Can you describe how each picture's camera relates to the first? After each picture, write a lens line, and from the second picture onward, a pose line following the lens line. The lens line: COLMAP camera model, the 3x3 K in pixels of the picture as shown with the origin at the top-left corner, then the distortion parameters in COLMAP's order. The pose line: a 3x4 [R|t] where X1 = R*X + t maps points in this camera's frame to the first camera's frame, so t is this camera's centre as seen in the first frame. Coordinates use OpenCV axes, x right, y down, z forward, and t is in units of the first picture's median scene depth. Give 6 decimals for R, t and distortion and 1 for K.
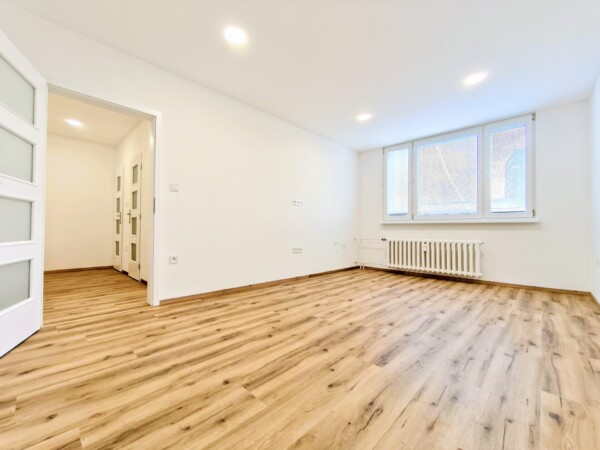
lens RADIAL K [[253.9, 0, 291.9], [0, 253.9, 225.0], [0, 0, 1]] dist [0.001191, -0.000879]
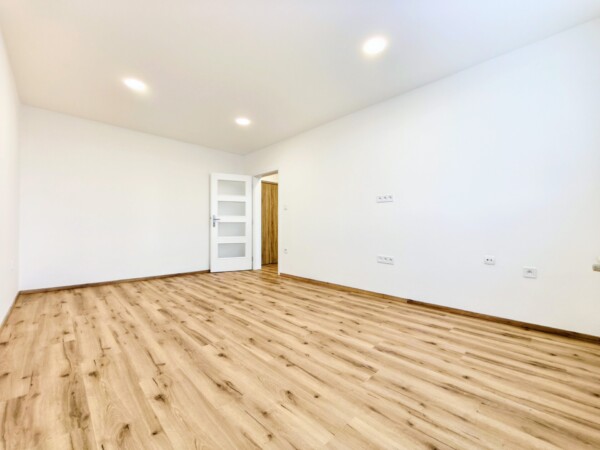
lens RADIAL K [[253.9, 0, 301.6], [0, 253.9, 223.4], [0, 0, 1]] dist [0.001191, -0.000879]
pose [[-0.018503, -0.027943, -0.999438, 1.504384], [0.020946, 0.999379, -0.028329, 0.011703], [0.999609, -0.021459, -0.017907, 1.444049]]
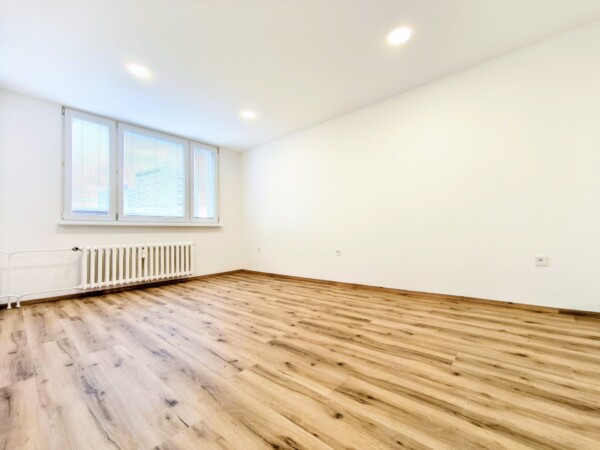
lens RADIAL K [[253.9, 0, 308.6], [0, 253.9, 224.3], [0, 0, 1]] dist [0.001191, -0.000879]
pose [[-0.082664, 0.028950, 0.996157, -0.763741], [0.000687, 0.999579, -0.028993, 0.029746], [-0.996577, -0.001712, -0.082649, 1.031508]]
